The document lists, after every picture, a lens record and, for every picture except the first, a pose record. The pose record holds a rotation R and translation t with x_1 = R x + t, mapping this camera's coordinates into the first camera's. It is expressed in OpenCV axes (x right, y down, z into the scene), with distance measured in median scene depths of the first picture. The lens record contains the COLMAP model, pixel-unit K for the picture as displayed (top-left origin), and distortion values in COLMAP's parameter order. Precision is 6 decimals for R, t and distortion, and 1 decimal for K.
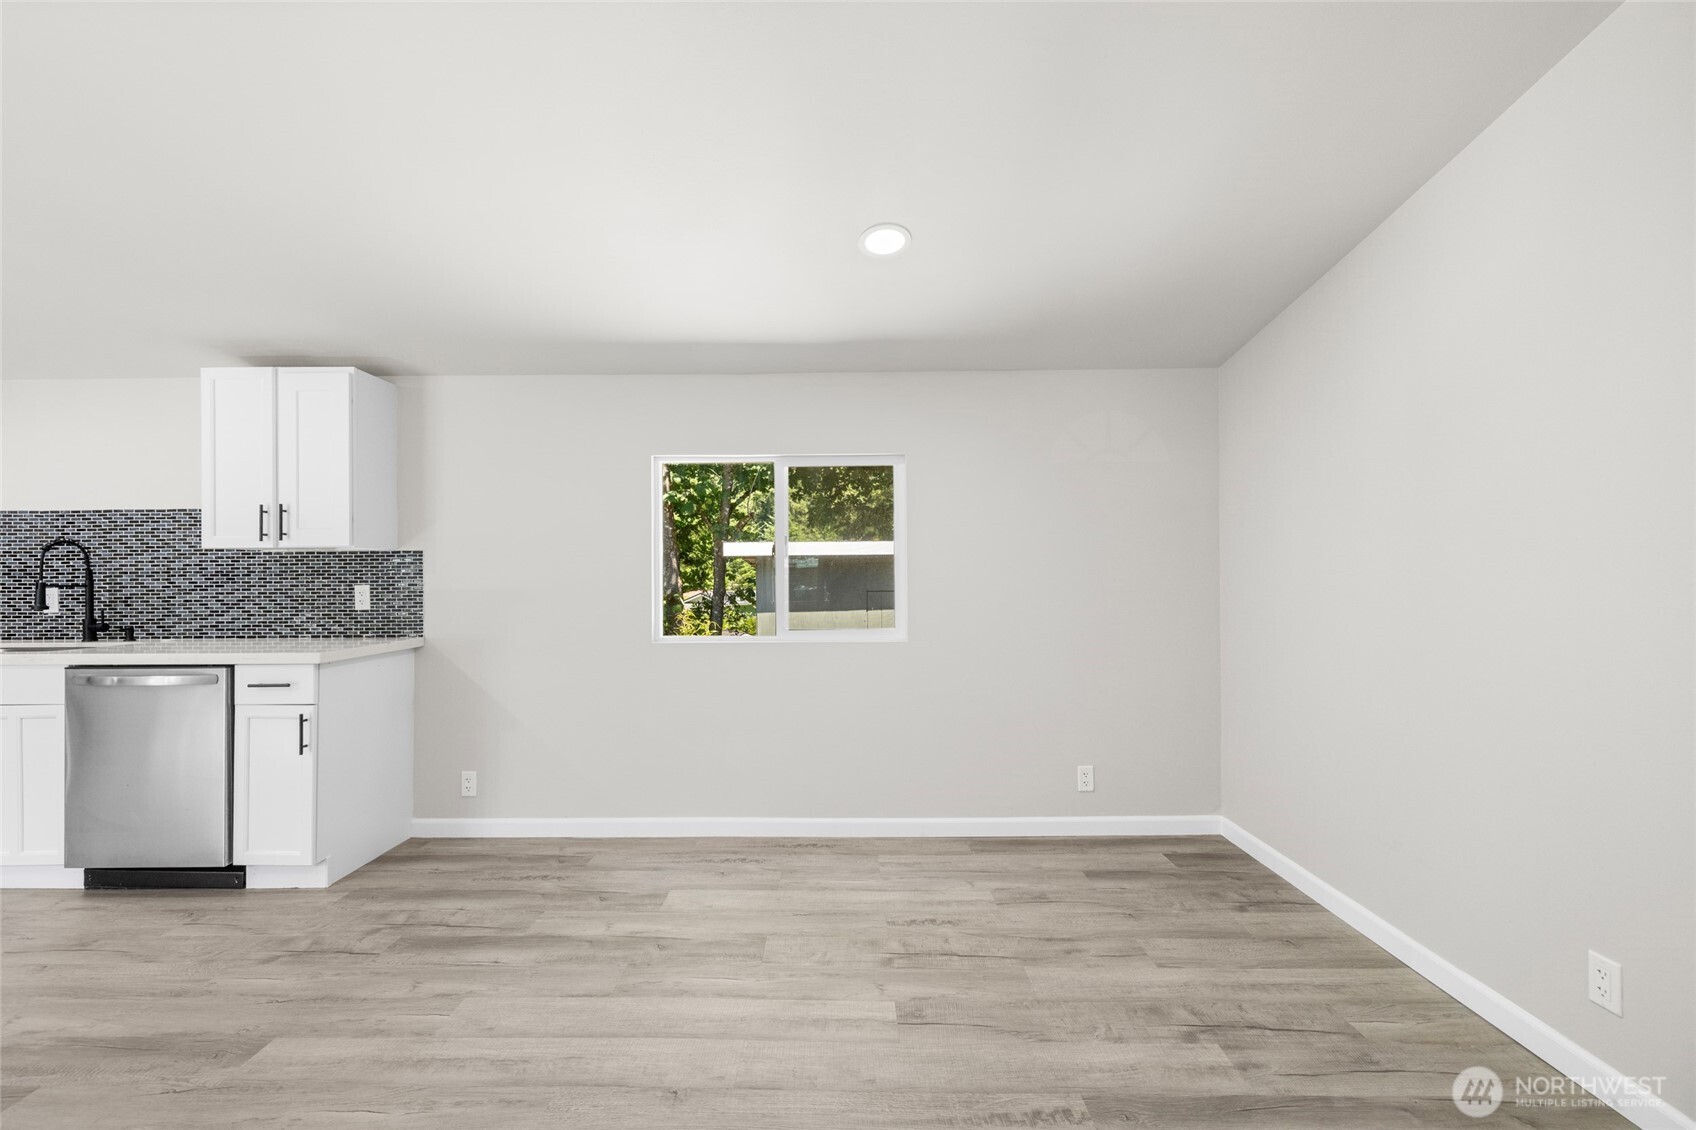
lens RADIAL K [[724.4, 0, 843.3], [0, 724.4, 571.8], [0, 0, 1]] dist [0.000133, -0.000026]
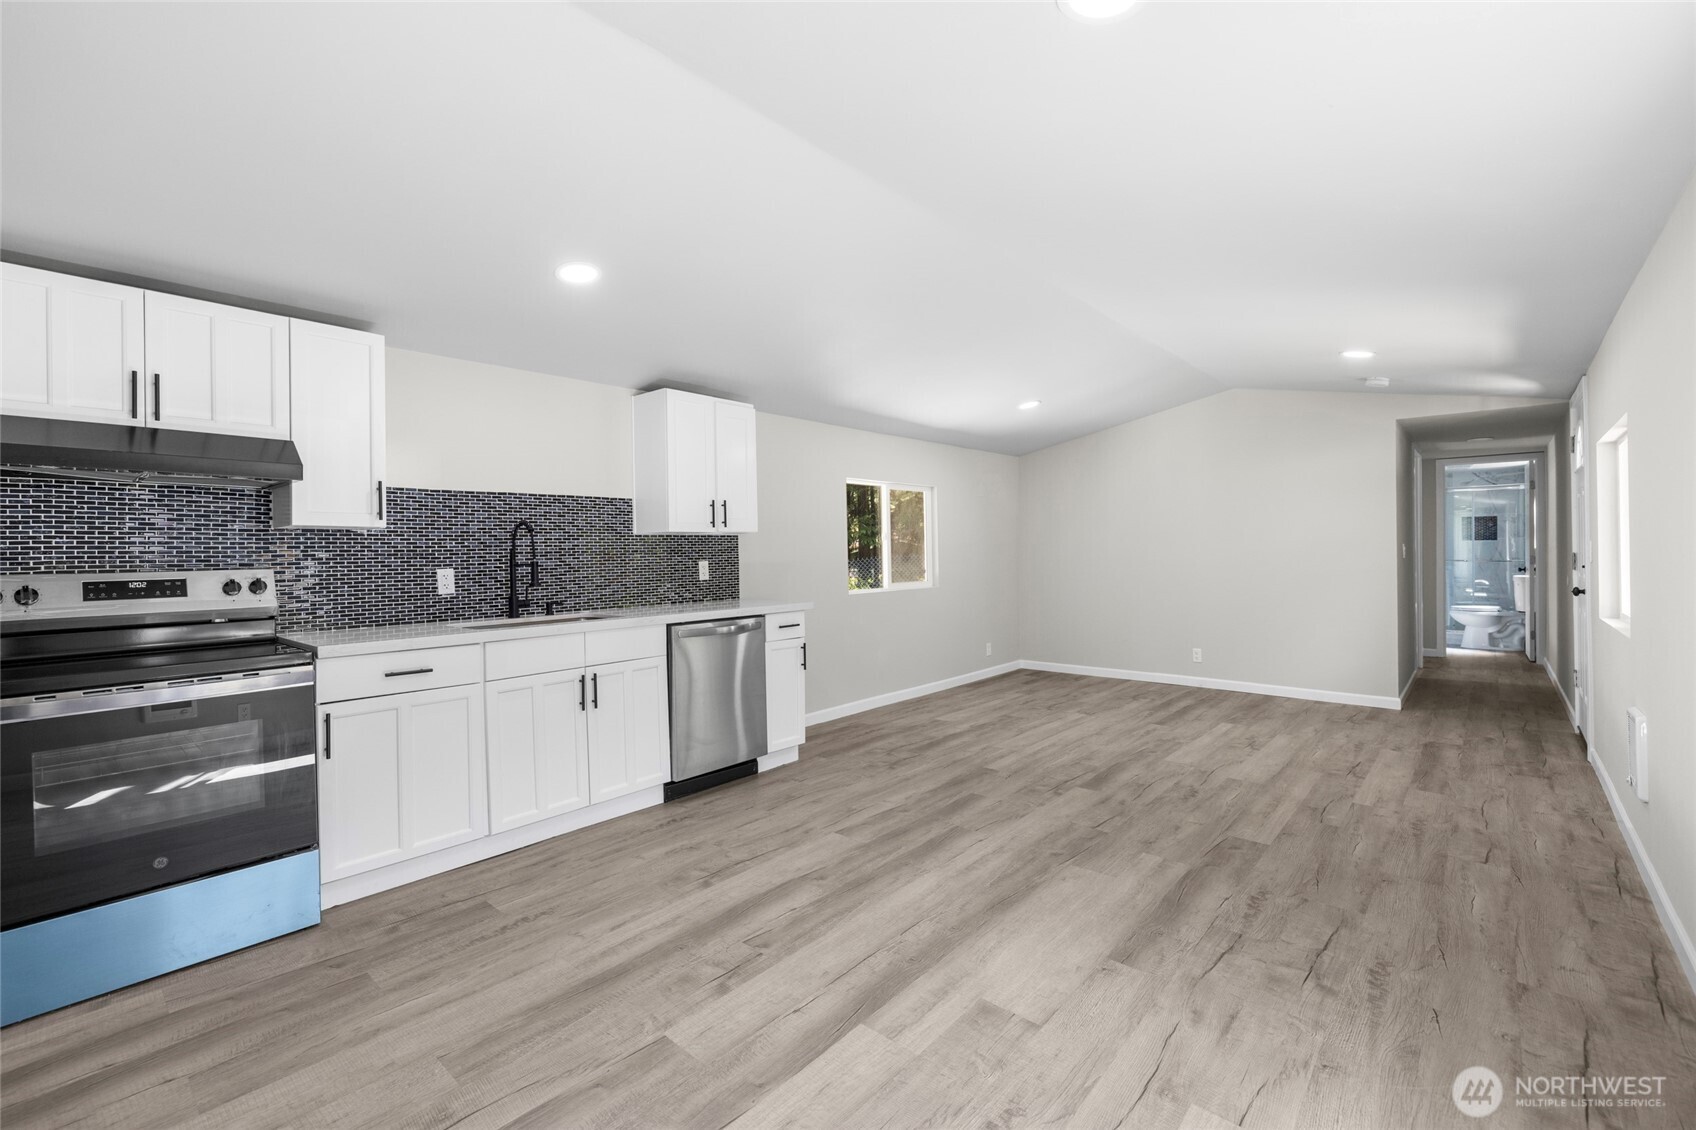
lens RADIAL K [[726.5, 0, 842.7], [0, 726.5, 556.4], [0, 0, 1]] dist [-0.000171, 0.000177]
pose [[0.658367, -0.009691, 0.752635, -1.754368], [0.011617, 0.999929, 0.002713, 0.010874], [-0.752607, 0.006957, 0.658433, -0.063208]]
